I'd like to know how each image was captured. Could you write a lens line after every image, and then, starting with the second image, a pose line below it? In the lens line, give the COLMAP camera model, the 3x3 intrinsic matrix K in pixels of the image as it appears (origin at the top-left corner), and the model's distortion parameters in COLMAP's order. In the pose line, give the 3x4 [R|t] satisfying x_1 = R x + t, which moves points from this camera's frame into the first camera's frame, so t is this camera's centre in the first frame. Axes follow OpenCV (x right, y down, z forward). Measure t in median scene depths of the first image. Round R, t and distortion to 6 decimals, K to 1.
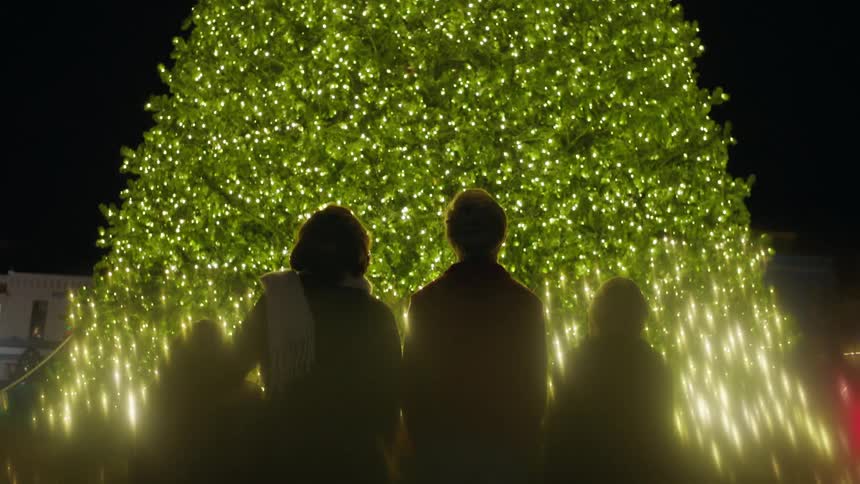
lens RADIAL K [[832.8, 0, 430.0], [0, 832.8, 242.0], [0, 0, 1]] dist [-0.111078, 0.001164]
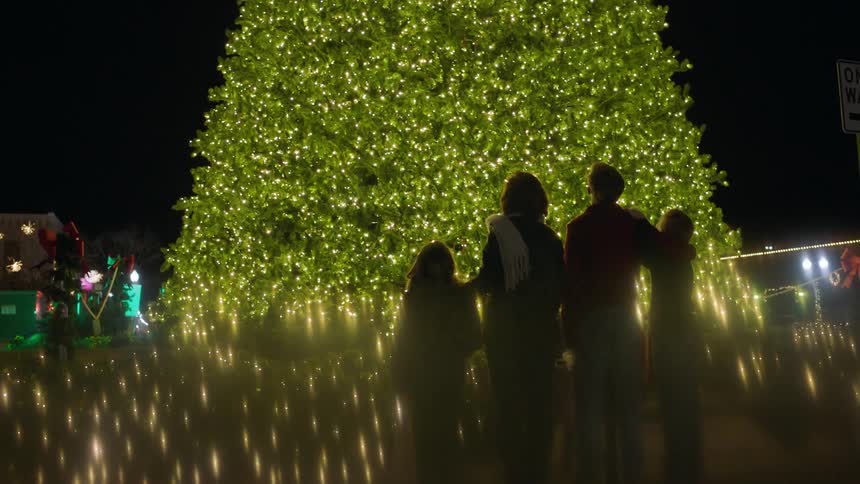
lens RADIAL K [[832.8, 0, 430.0], [0, 832.8, 242.0], [0, 0, 1]] dist [-0.111078, 0.001164]
pose [[0.980939, -0.034654, 0.191200, -0.359723], [0.016226, 0.995140, 0.097120, -0.035142], [-0.193637, -0.092166, 0.976734, -0.270798]]
